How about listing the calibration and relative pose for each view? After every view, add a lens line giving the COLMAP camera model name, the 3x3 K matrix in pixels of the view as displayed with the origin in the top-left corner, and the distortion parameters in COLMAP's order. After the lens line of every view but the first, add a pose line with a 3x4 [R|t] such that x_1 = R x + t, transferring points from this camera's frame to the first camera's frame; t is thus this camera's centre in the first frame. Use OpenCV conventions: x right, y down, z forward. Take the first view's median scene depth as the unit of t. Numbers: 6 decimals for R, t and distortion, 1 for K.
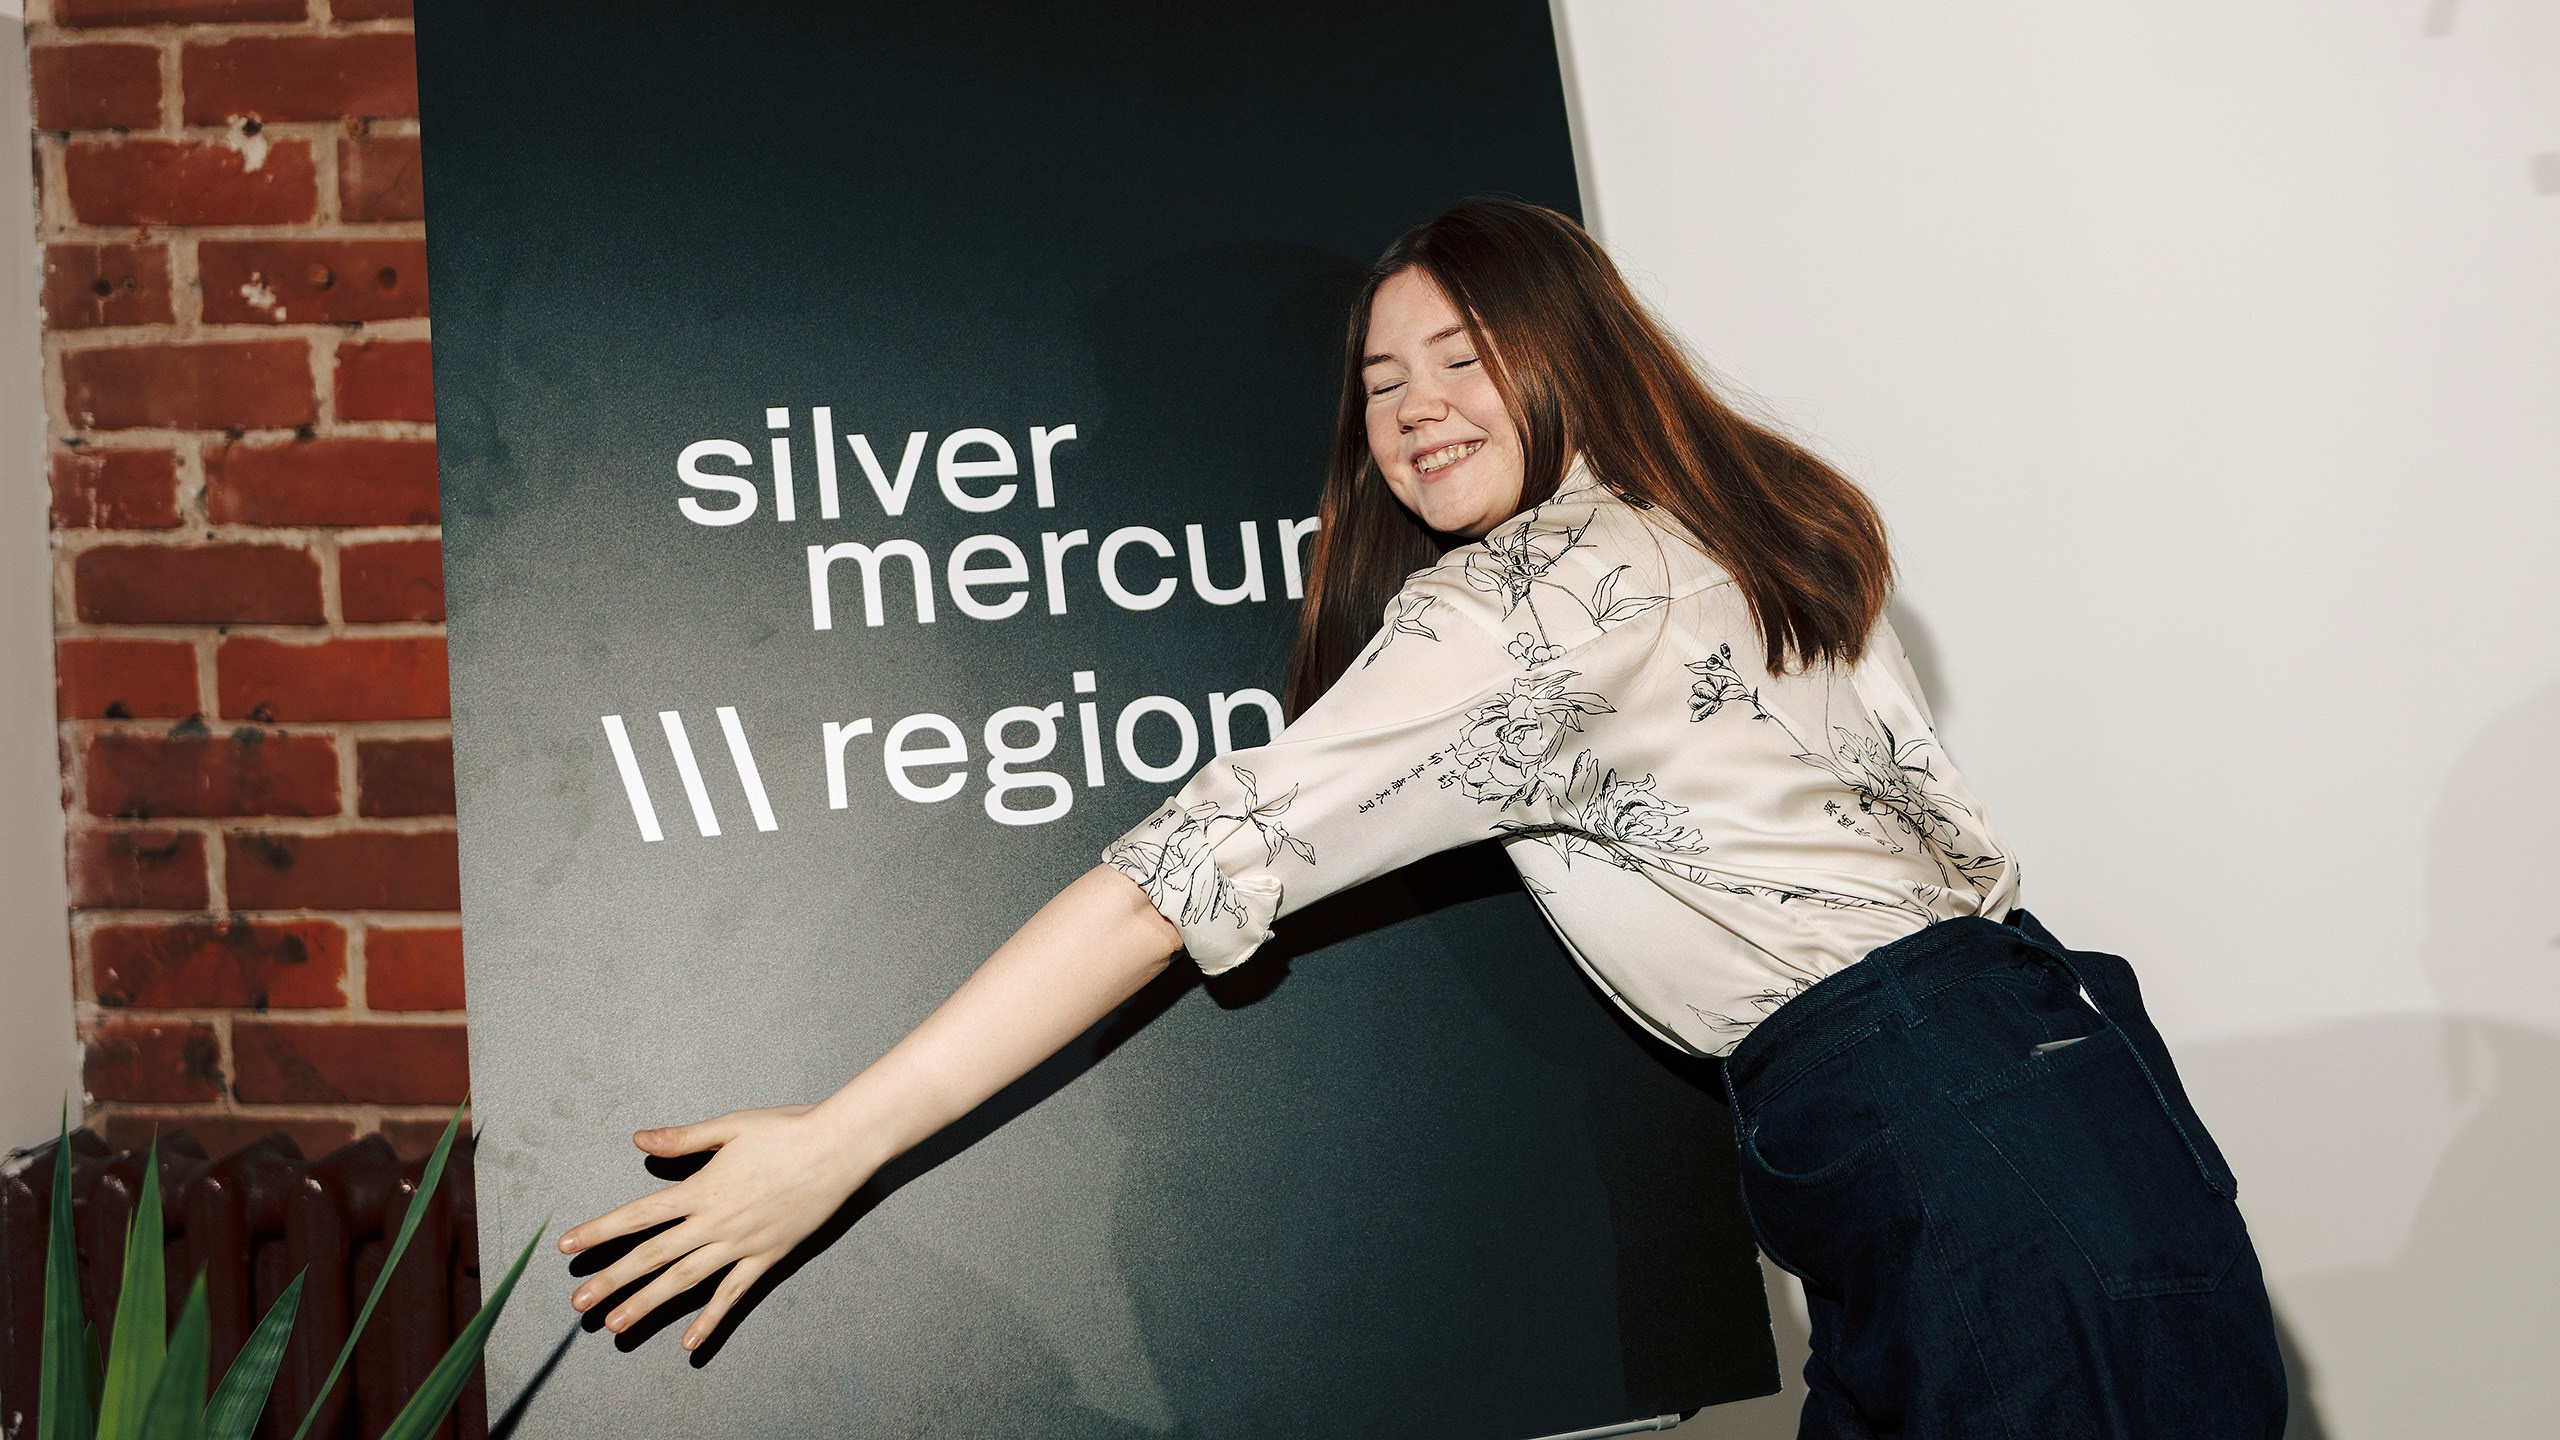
lens RADIAL K [[2458.7, 0, 1364.9], [0, 2458.7, 593.9], [0, 0, 1]] dist [-0.001434, -0.002073]
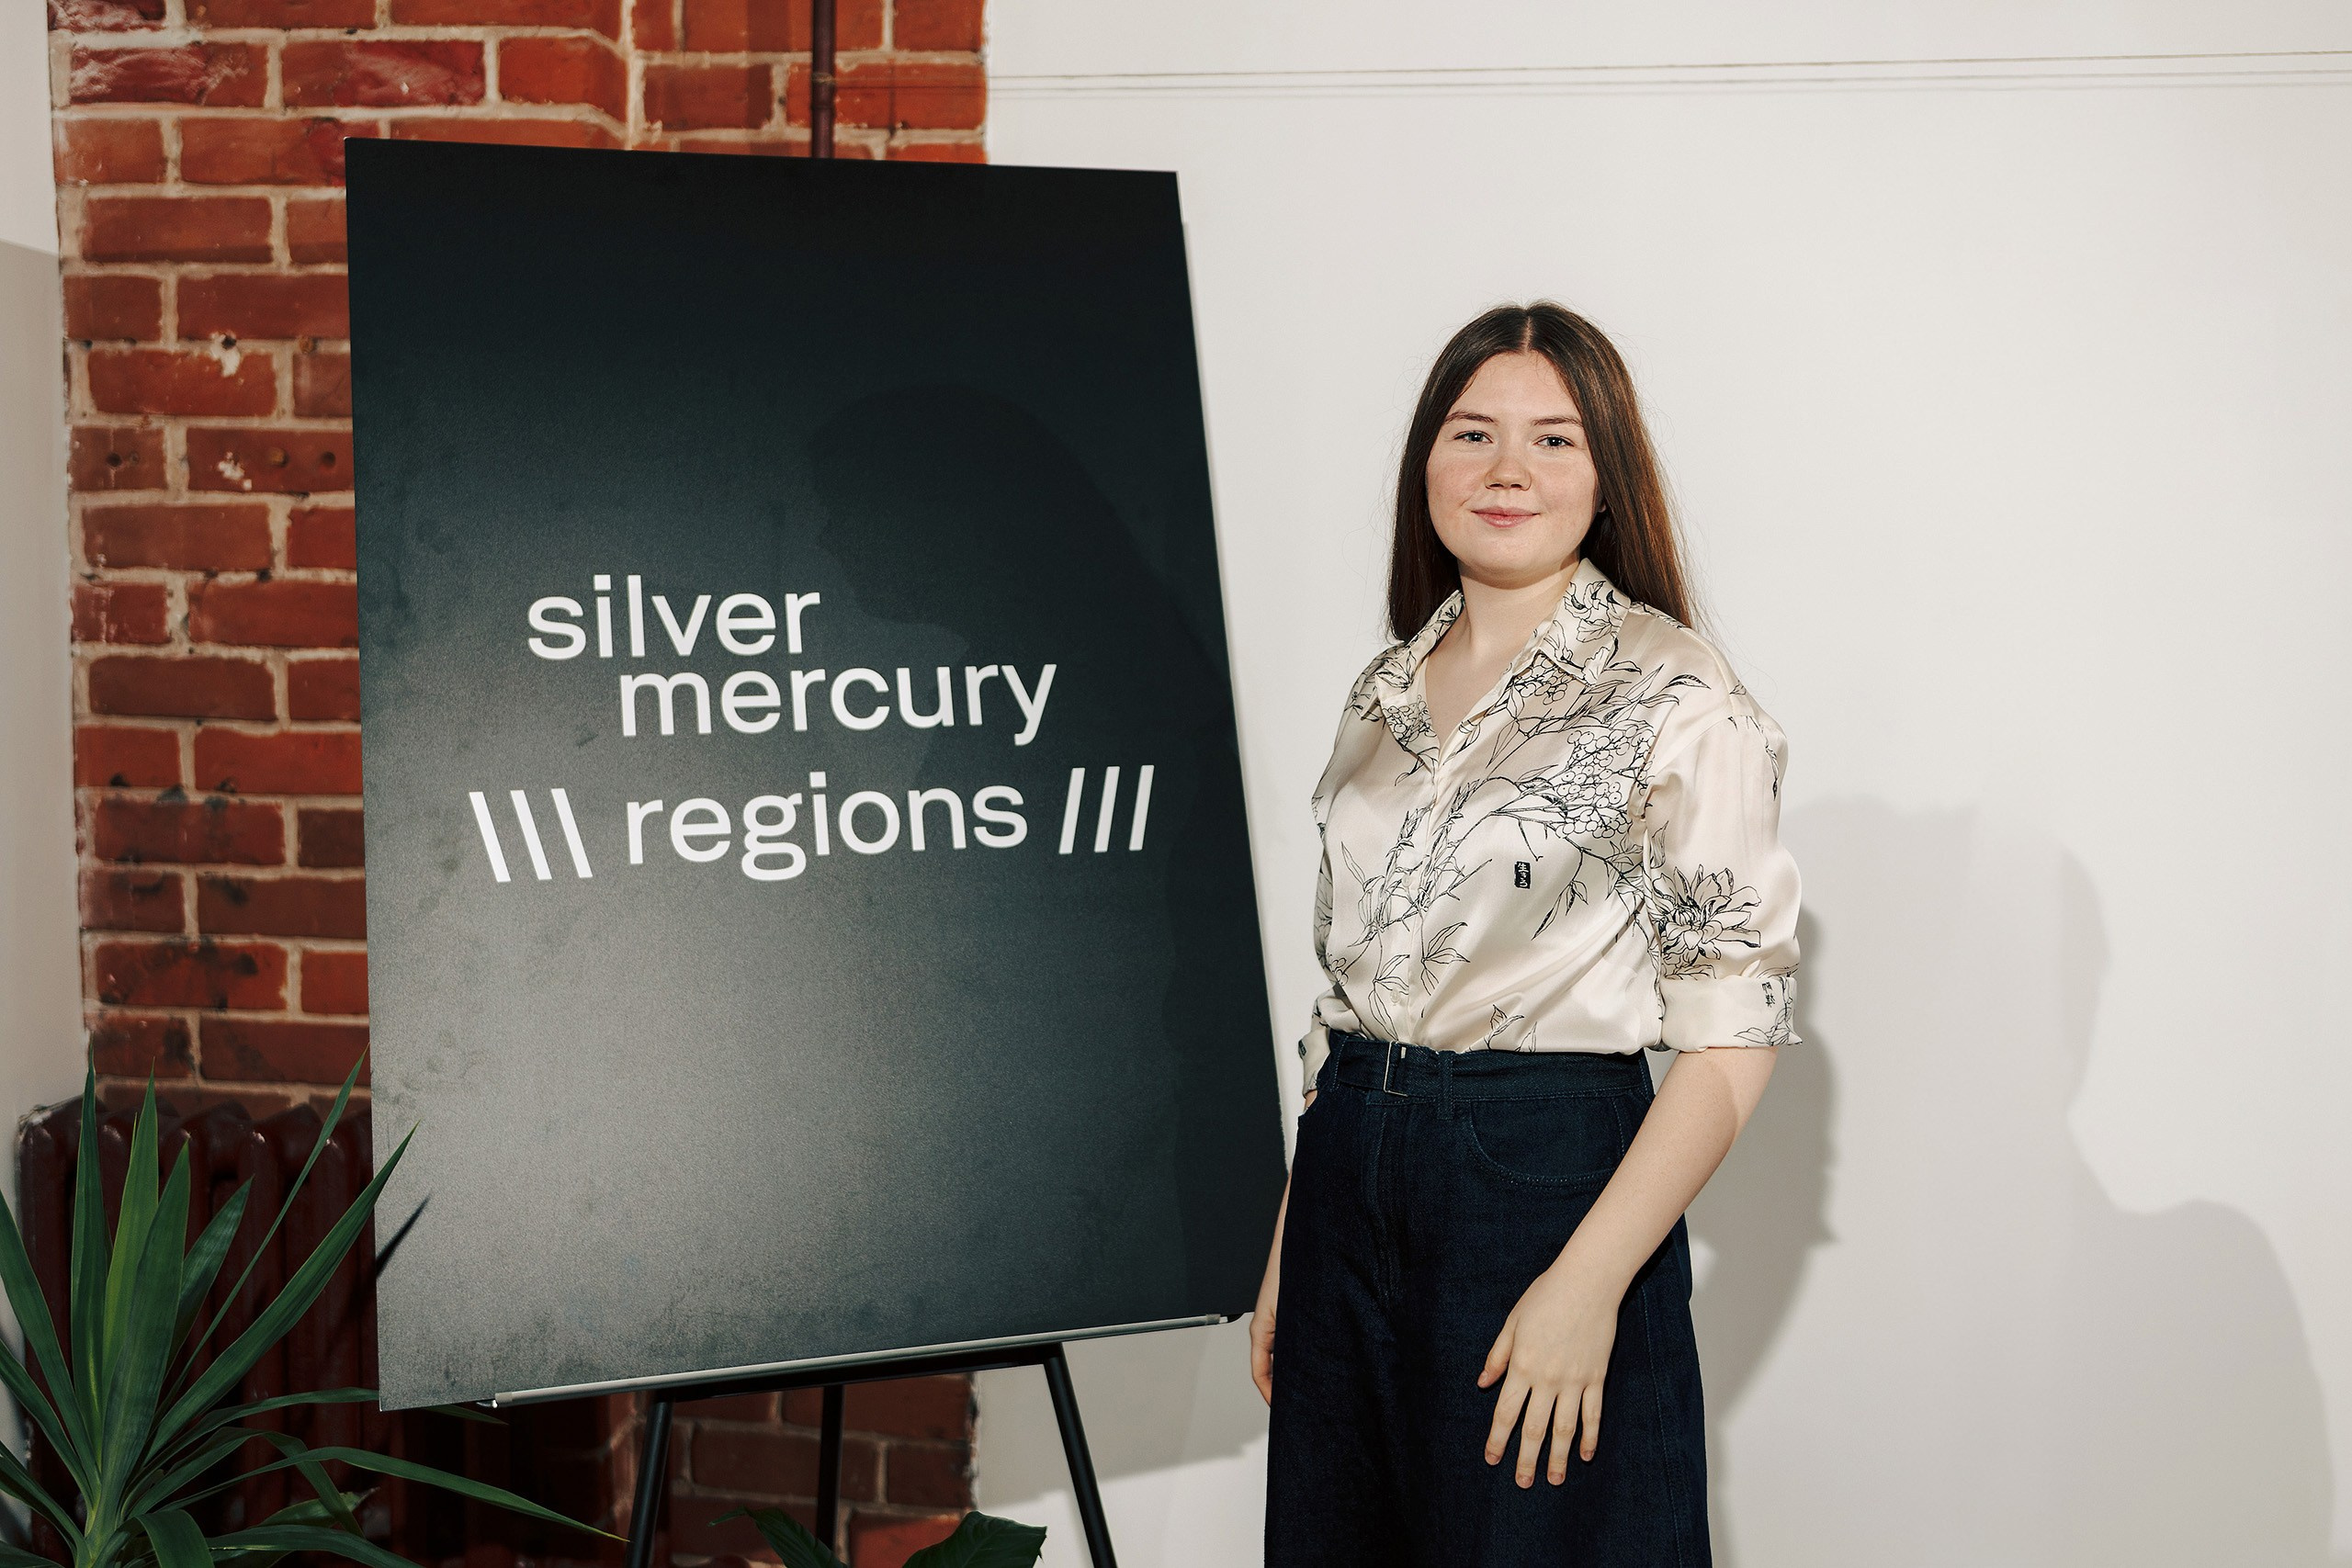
lens RADIAL K [[2218.5, 0, 1176.0], [0, 2218.5, 784.0], [0, 0, 1]] dist [-0.005150, -0.002036]
pose [[0.999371, 0.032429, -0.014319, 0.080858], [-0.032015, 0.999089, 0.028221, -0.002706], [0.015221, -0.027745, 0.999499, -0.189681]]
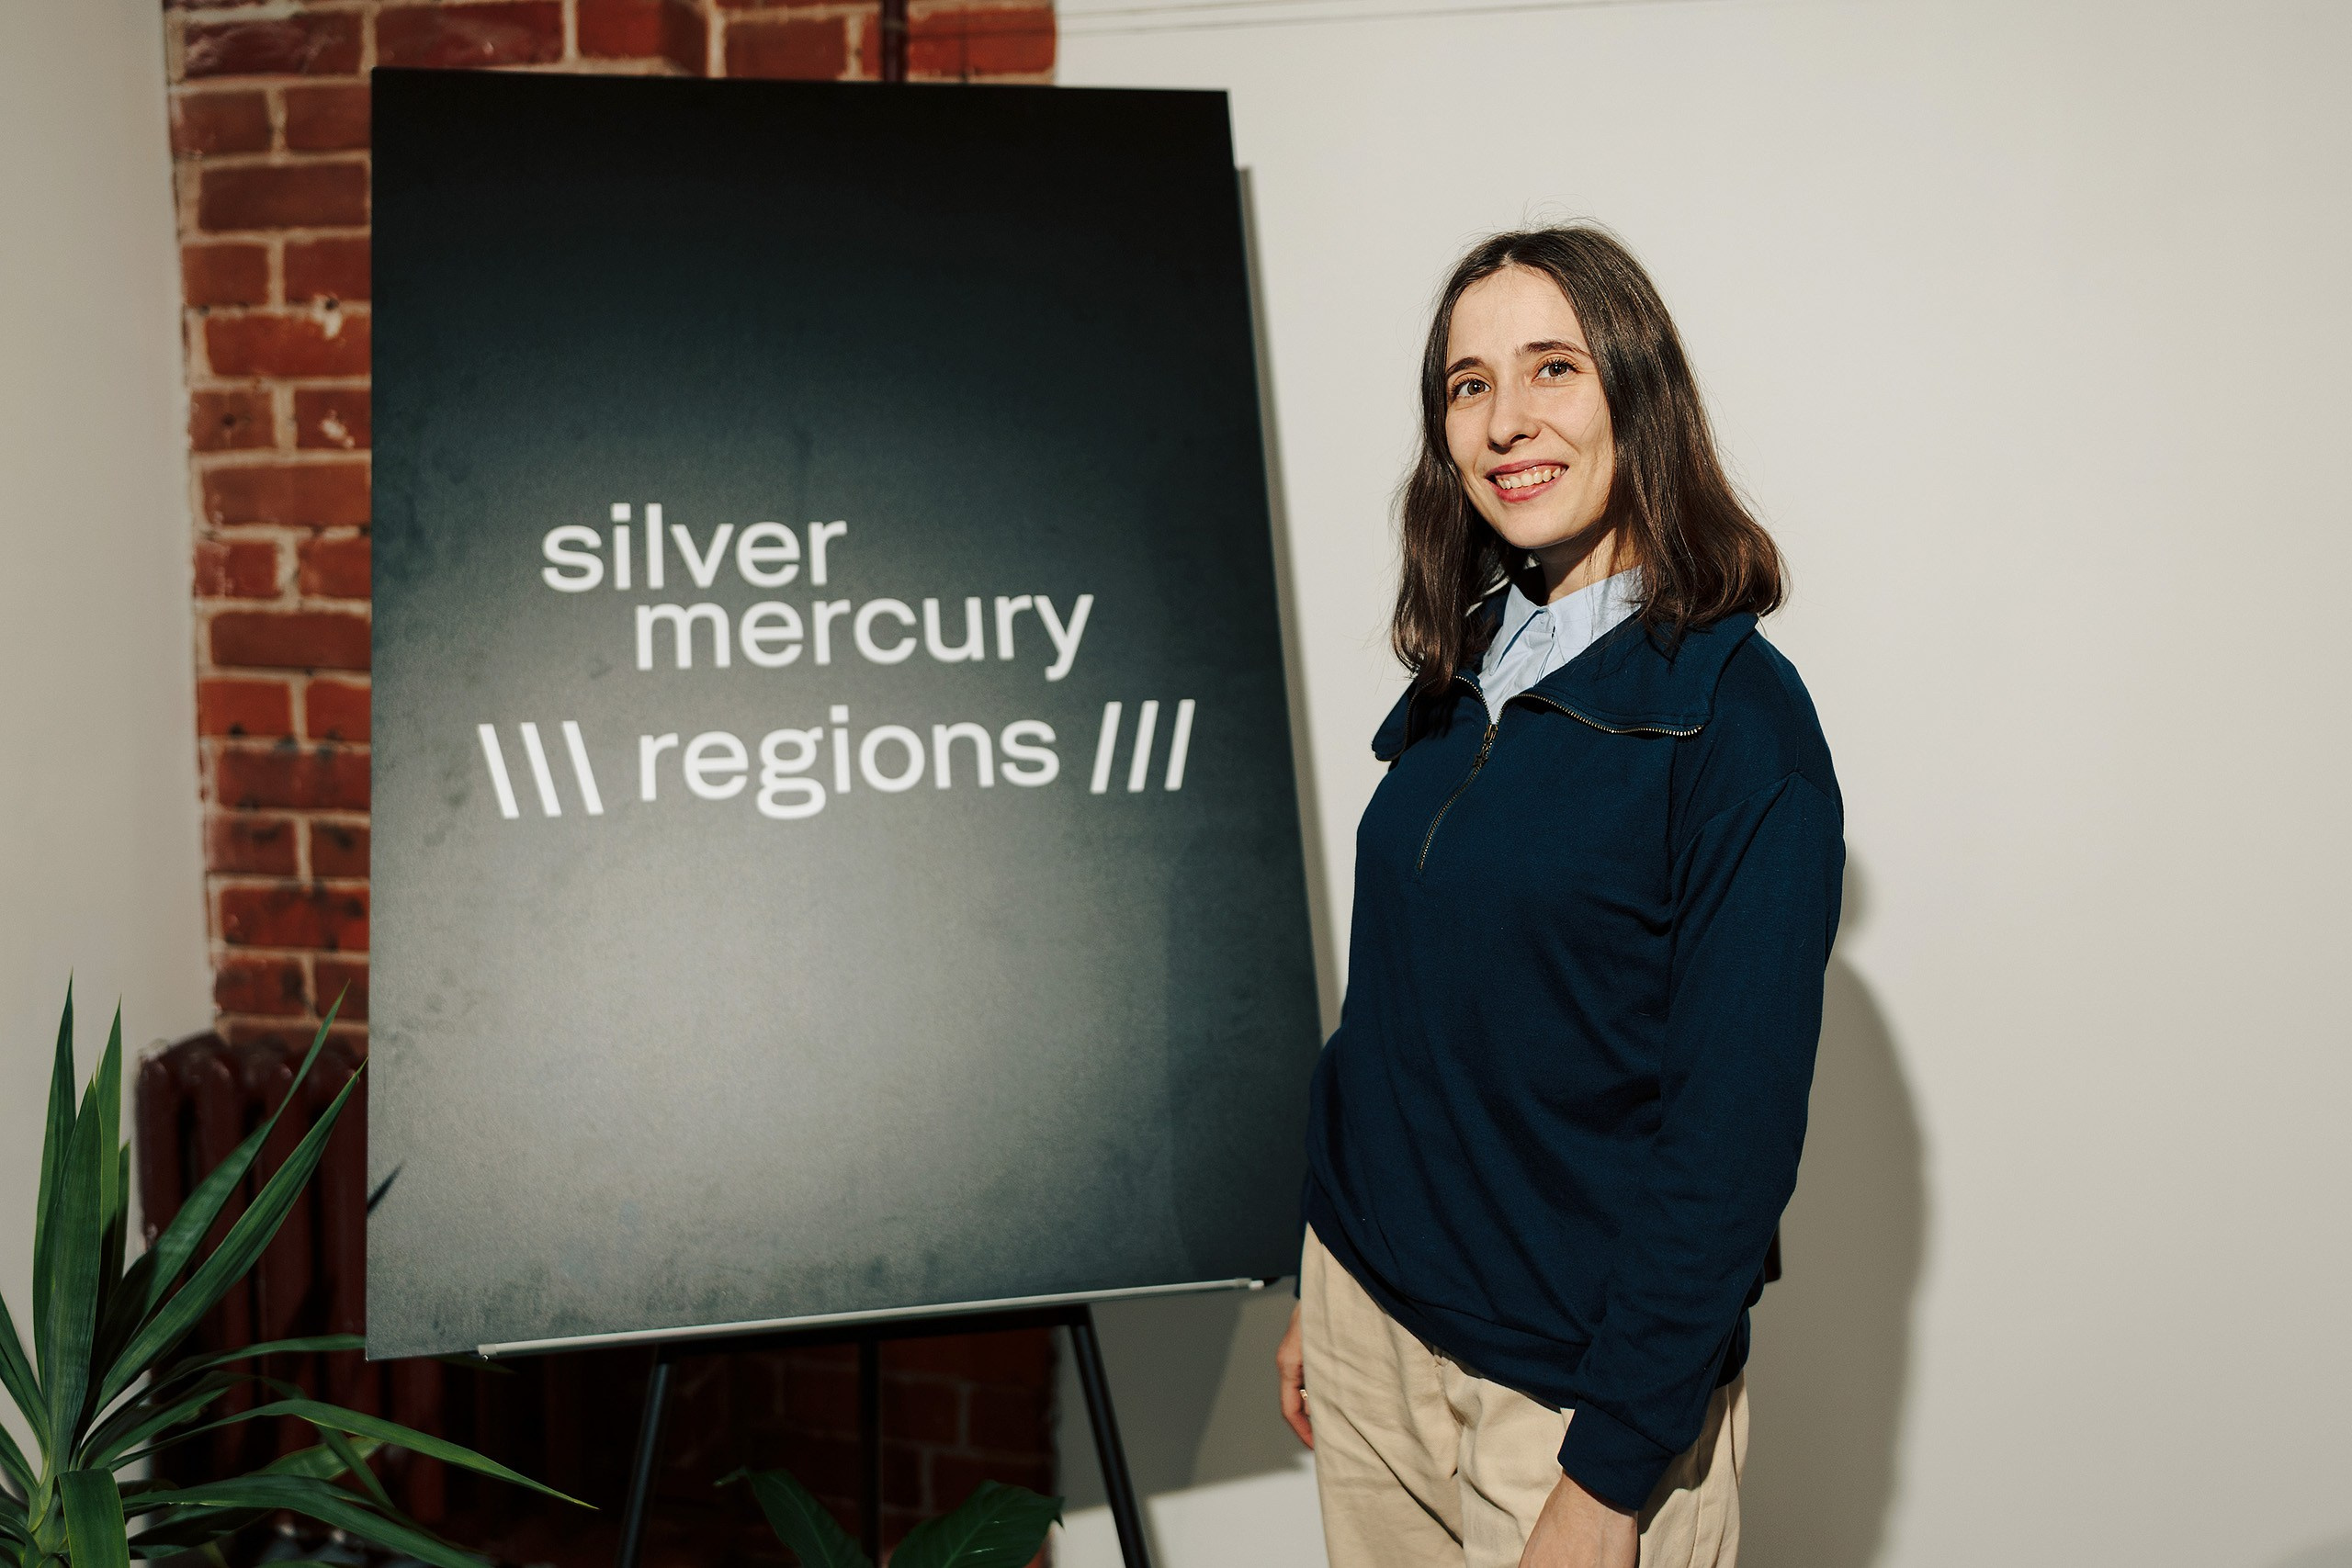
lens RADIAL K [[1950.2, 0, 1176.0], [0, 1950.2, 784.0], [0, 0, 1]] dist [-0.001724, -0.004087]
pose [[0.992841, 0.032698, -0.114882, 0.146118], [-0.028612, 0.998904, 0.037035, 0.022320], [0.115968, -0.033483, 0.992688, -0.027114]]
